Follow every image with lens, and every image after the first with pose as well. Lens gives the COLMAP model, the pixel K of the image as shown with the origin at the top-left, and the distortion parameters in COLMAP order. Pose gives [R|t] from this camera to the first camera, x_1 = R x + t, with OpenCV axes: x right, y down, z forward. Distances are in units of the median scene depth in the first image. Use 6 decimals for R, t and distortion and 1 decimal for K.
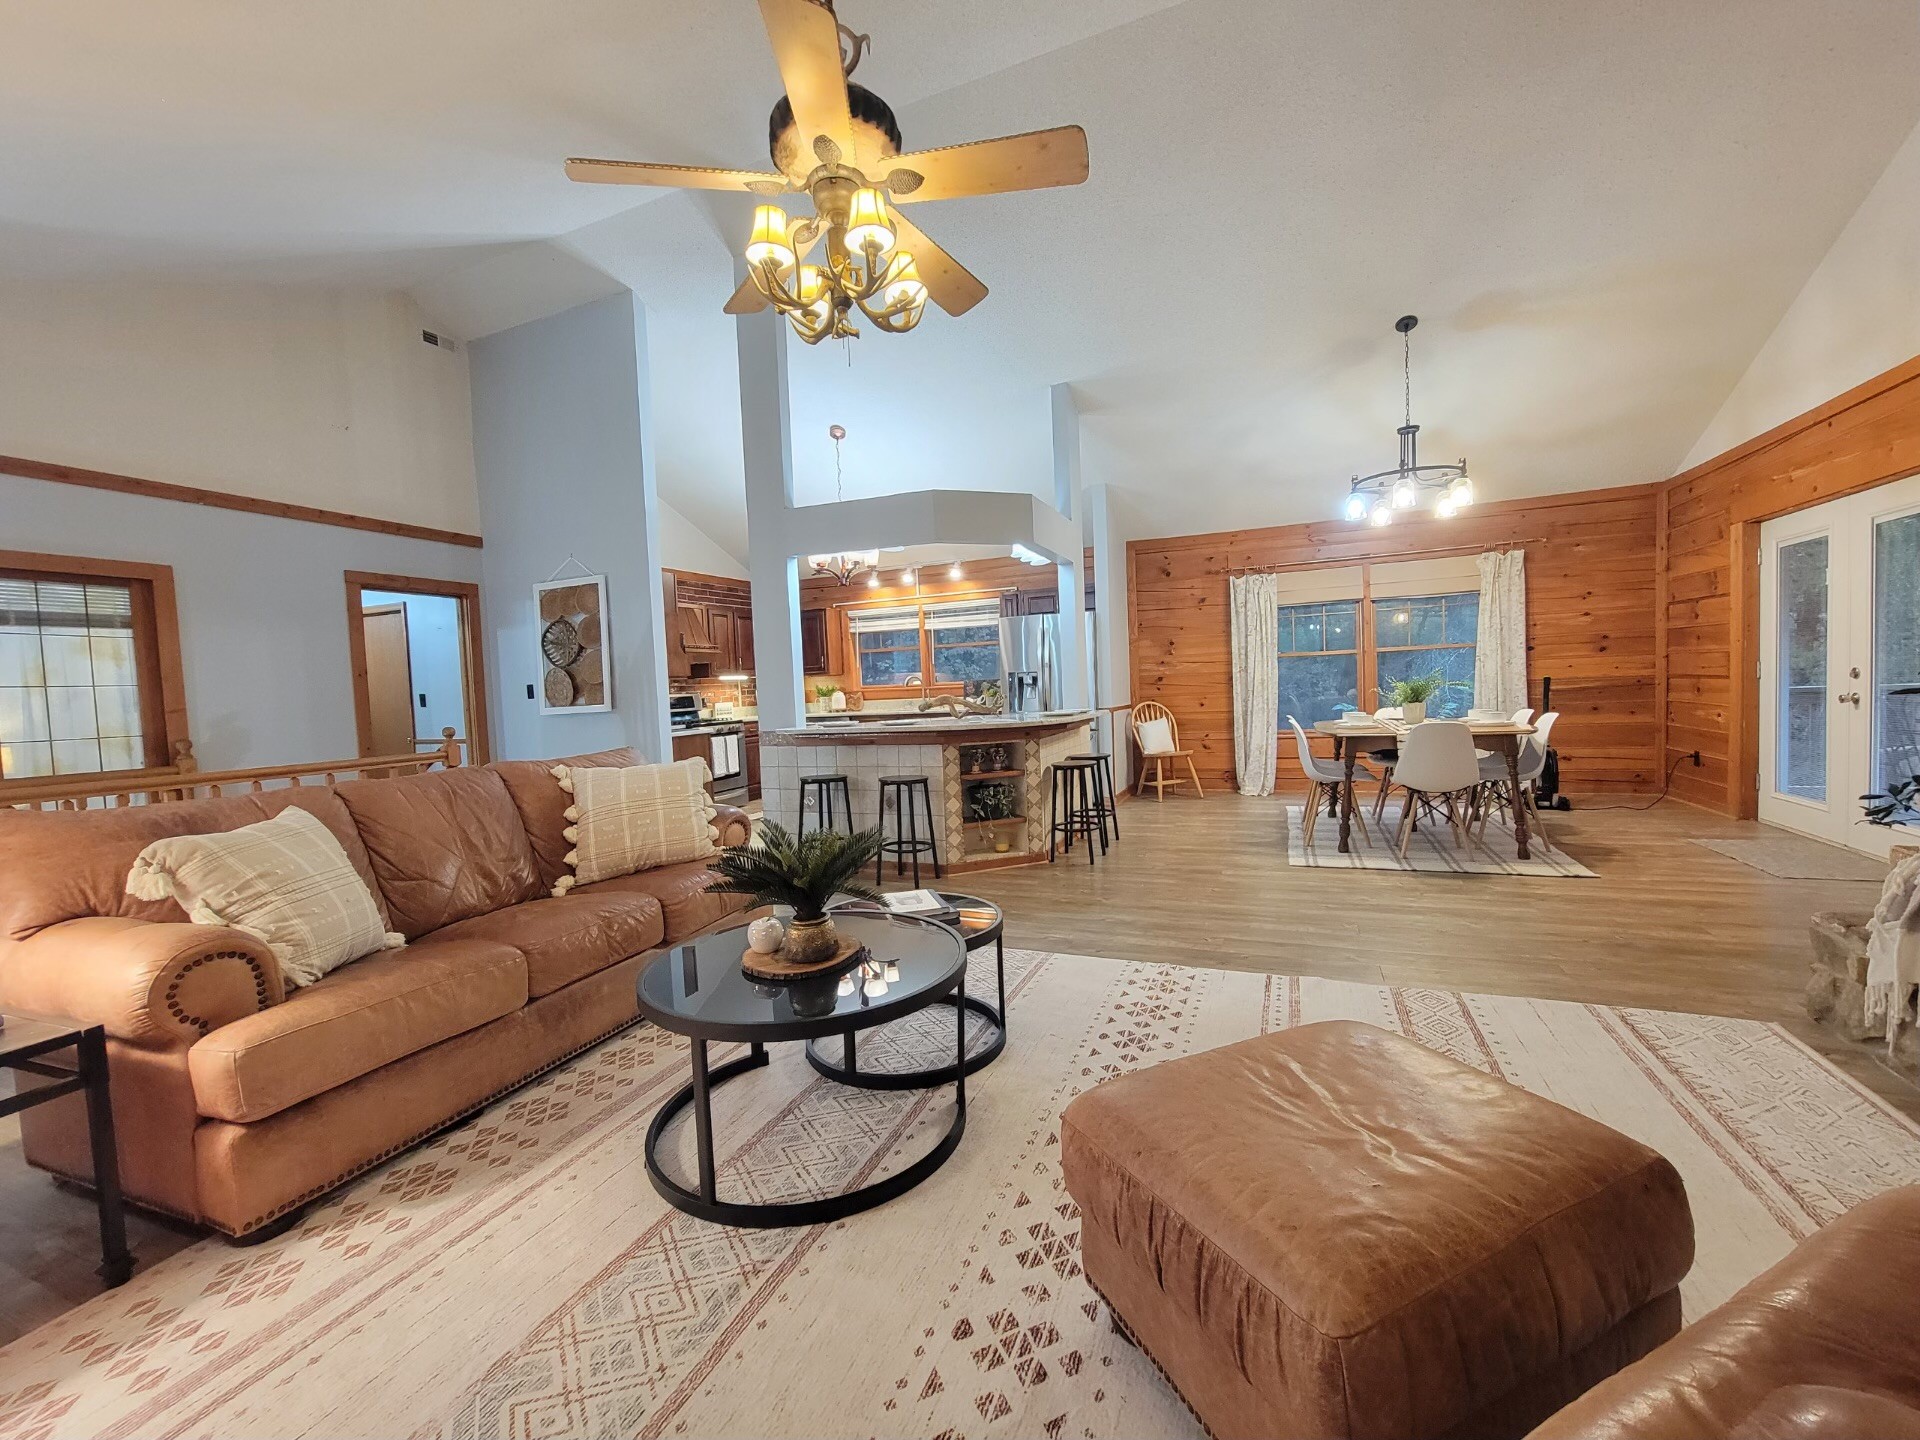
lens RADIAL K [[782.1, 0, 956.6], [0, 782.1, 730.4], [0, 0, 1]] dist [-0.003132, 0.001472]
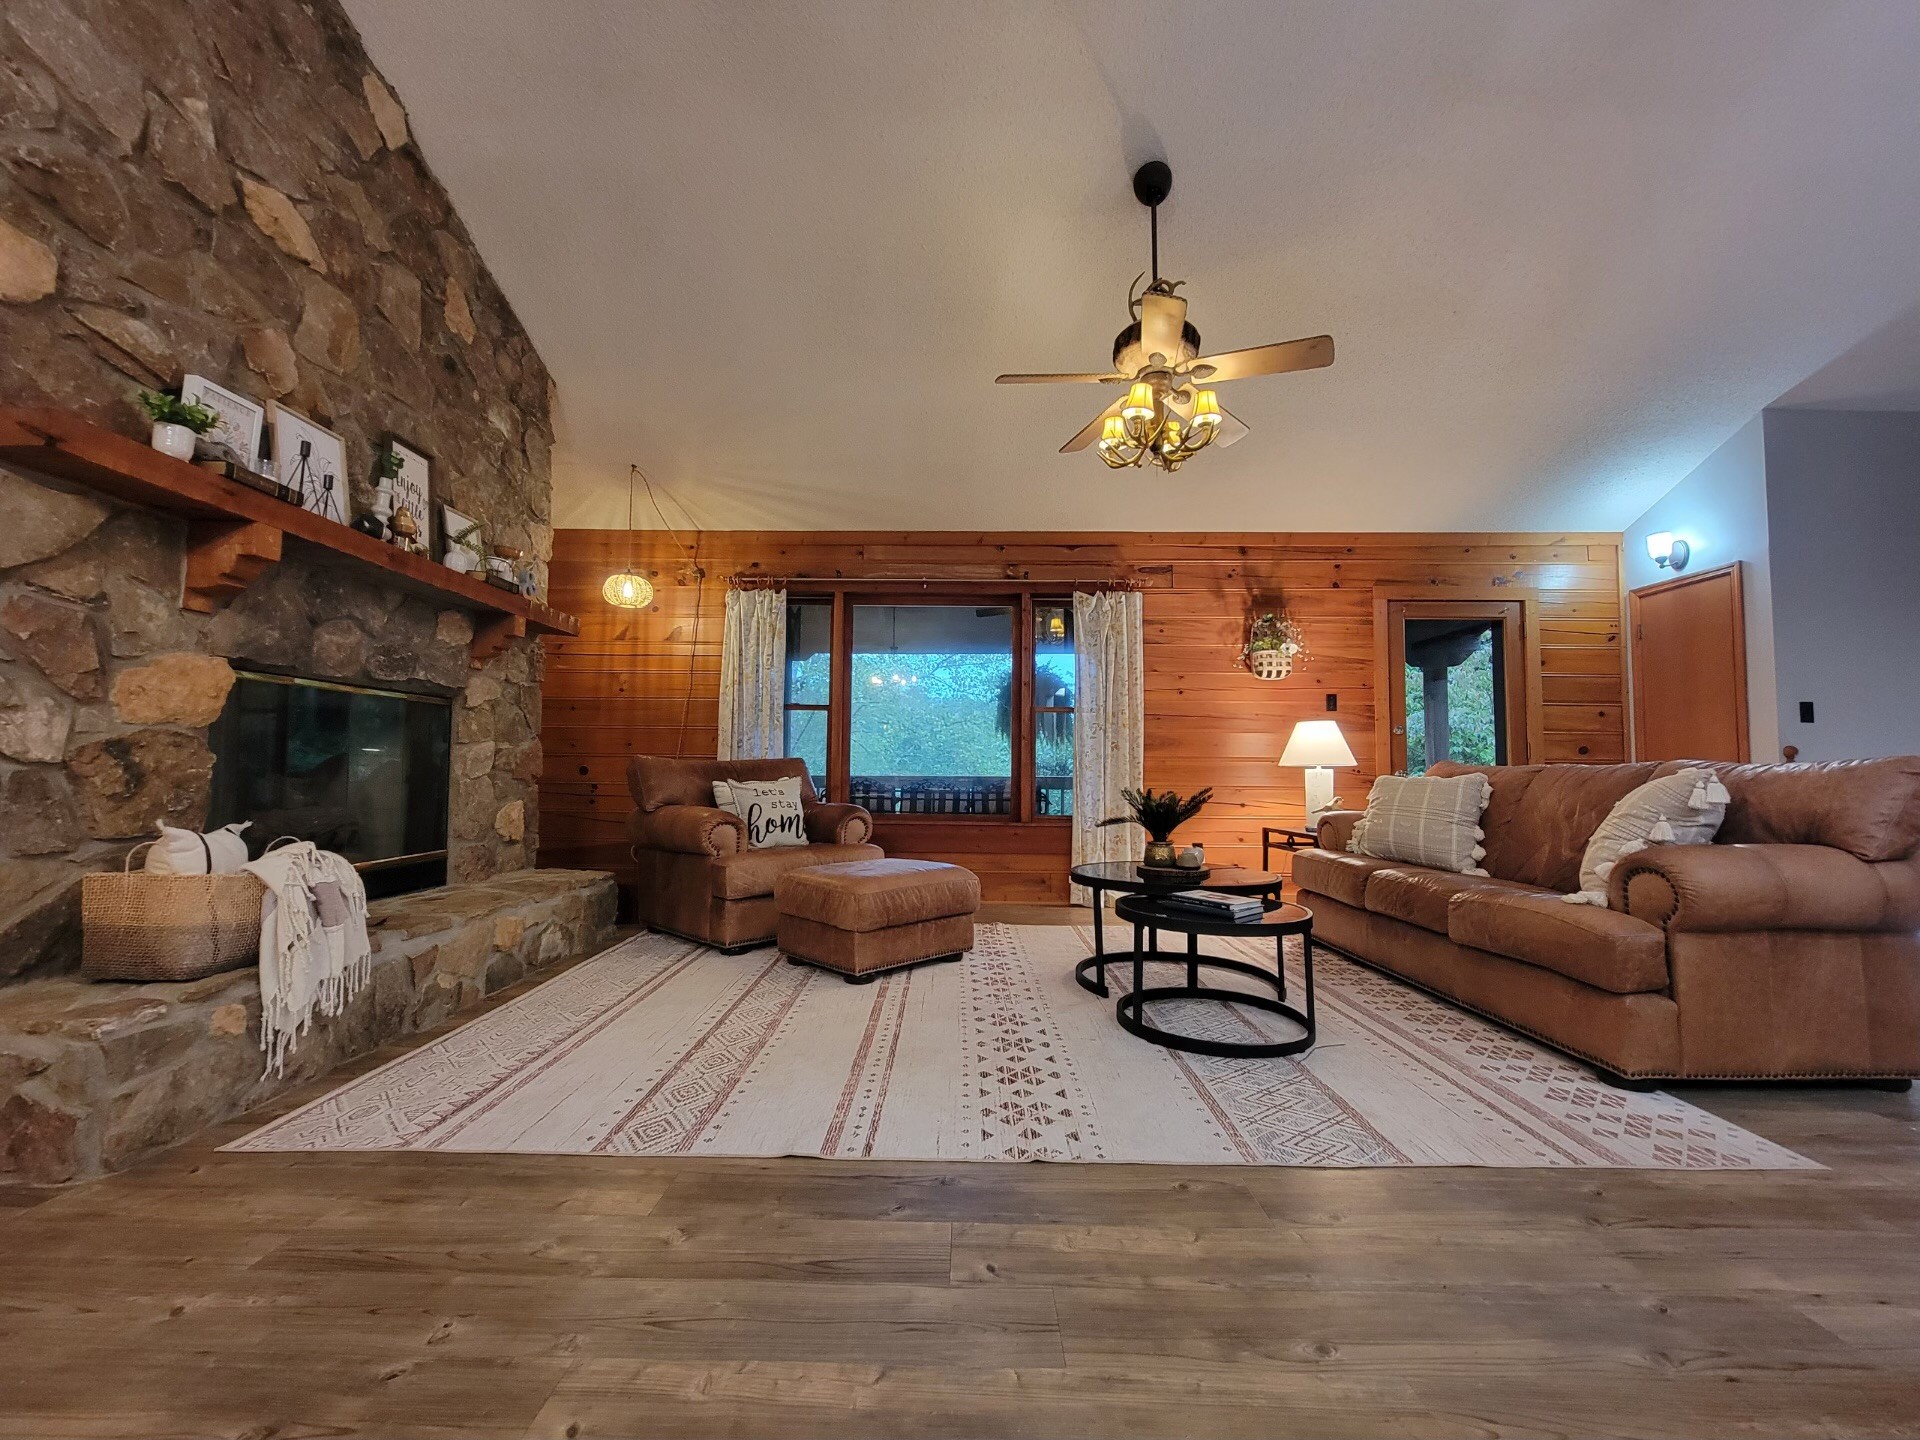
lens RADIAL K [[782.1, 0, 953.3], [0, 782.1, 730.5], [0, 0, 1]] dist [-0.003132, 0.001472]
pose [[-0.924530, 0.013126, -0.380883, 0.339133], [0.009766, 0.999894, 0.010752, -0.007560], [0.380984, 0.006221, -0.924561, 0.950565]]
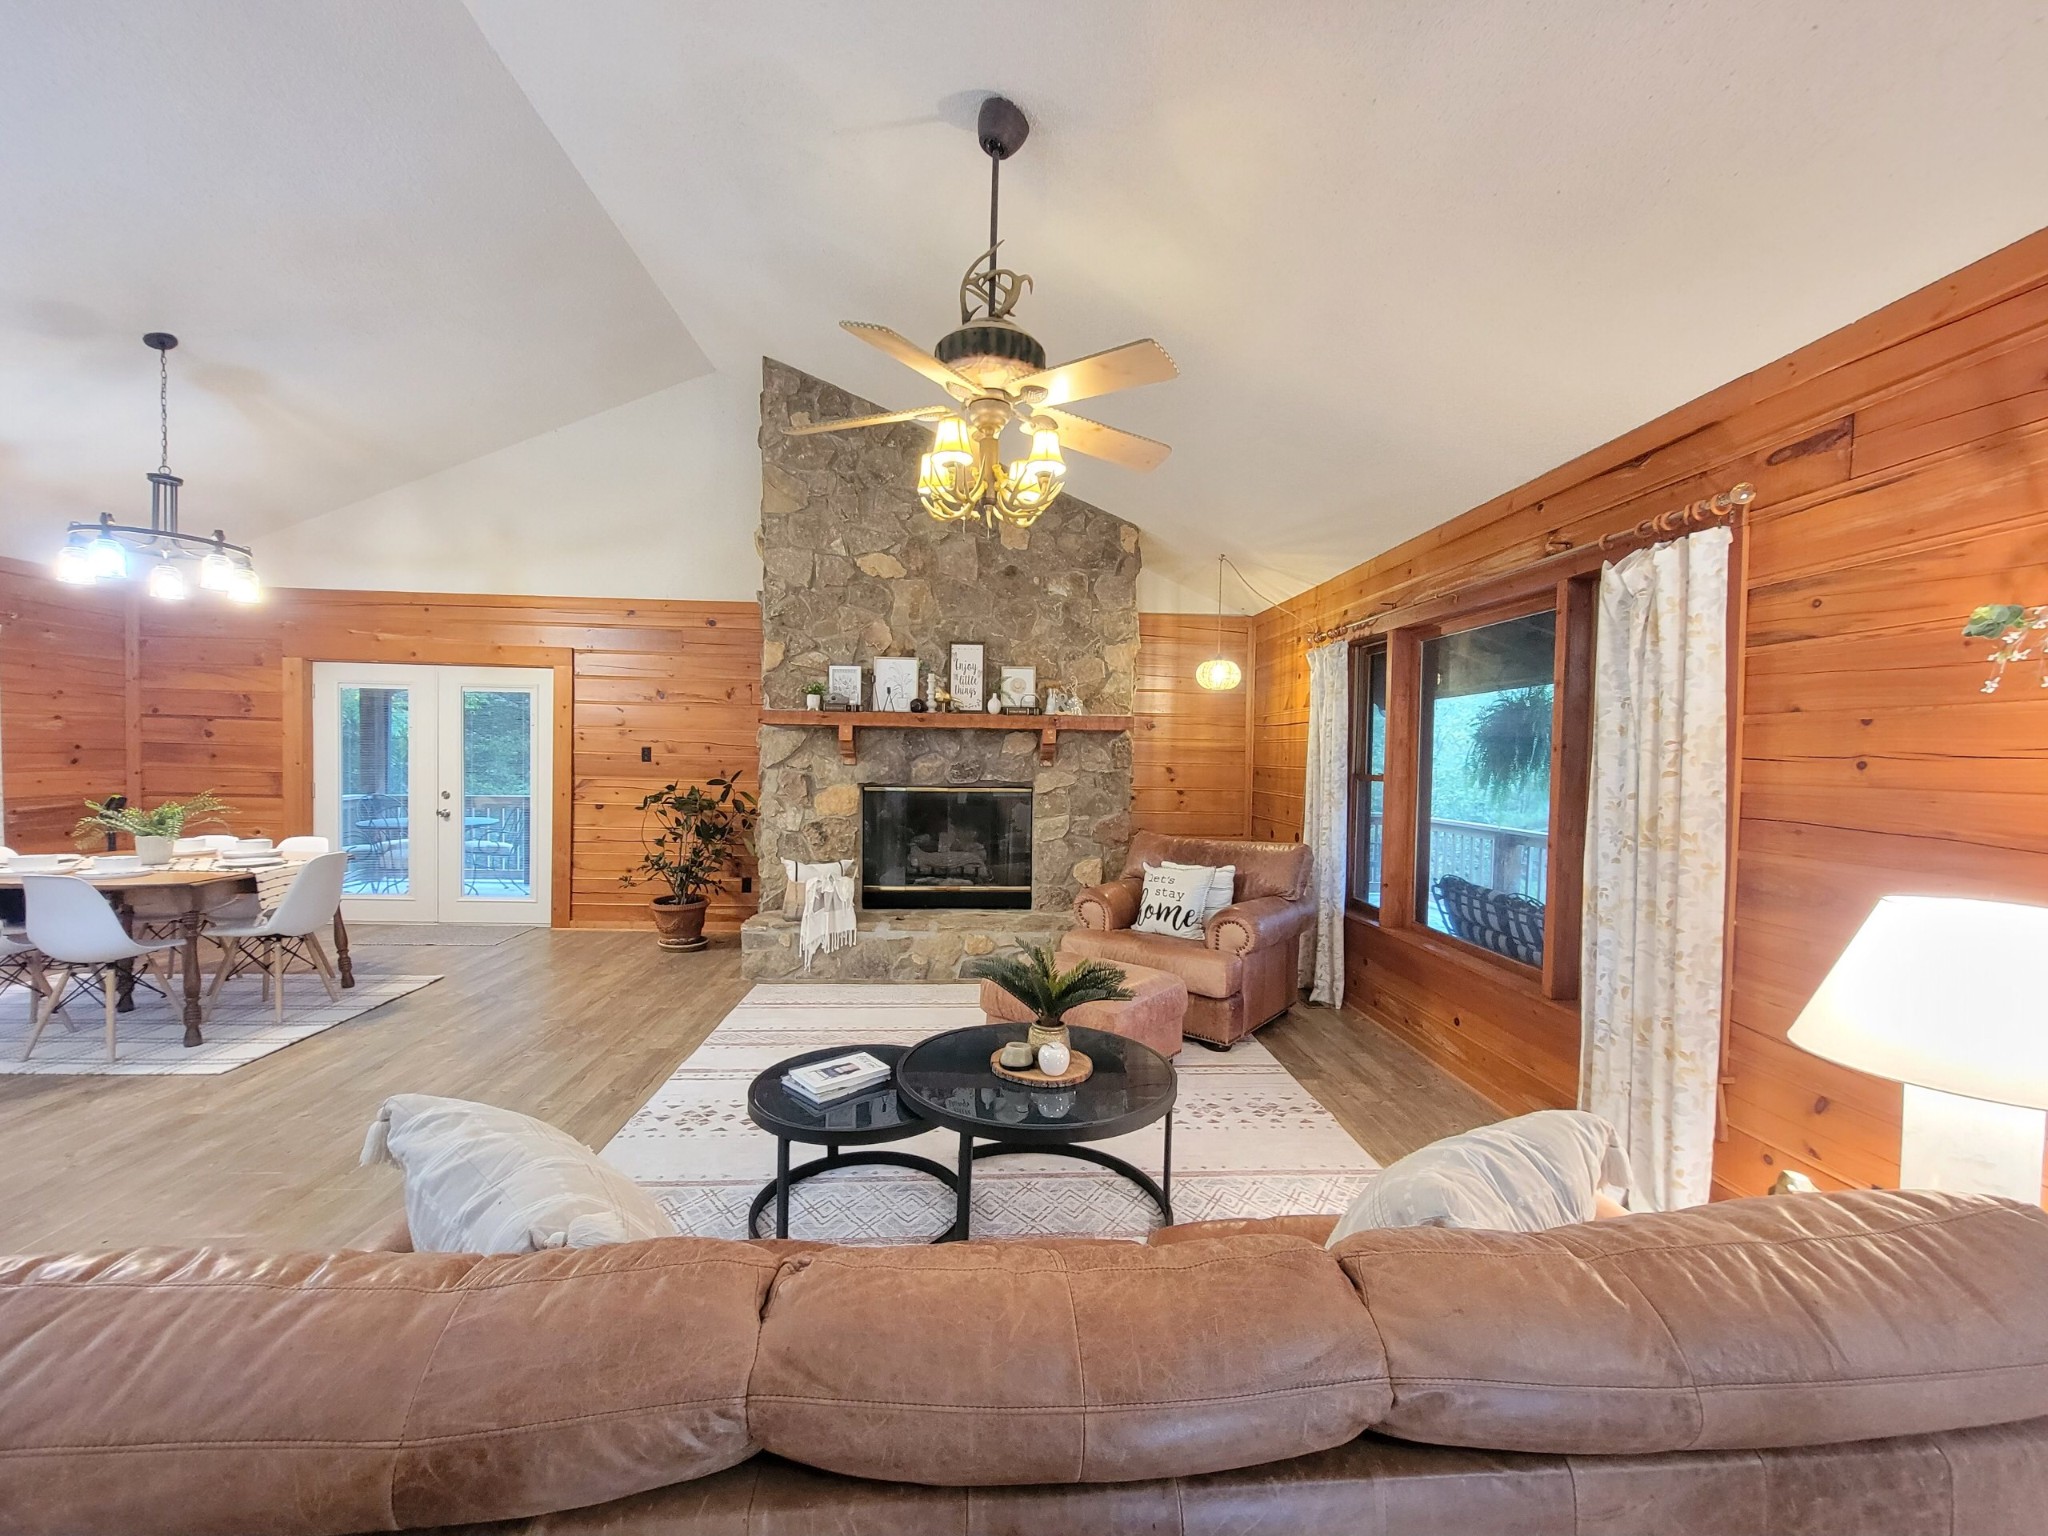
lens RADIAL K [[834.3, 0, 1020.3], [0, 834.3, 776.4], [0, 0, 1]] dist [-0.003132, 0.001472]
pose [[-0.441390, 0.010084, 0.897259, -0.535851], [0.049311, 0.998698, 0.013033, -0.065030], [-0.895959, 0.049998, -0.441313, 0.640771]]
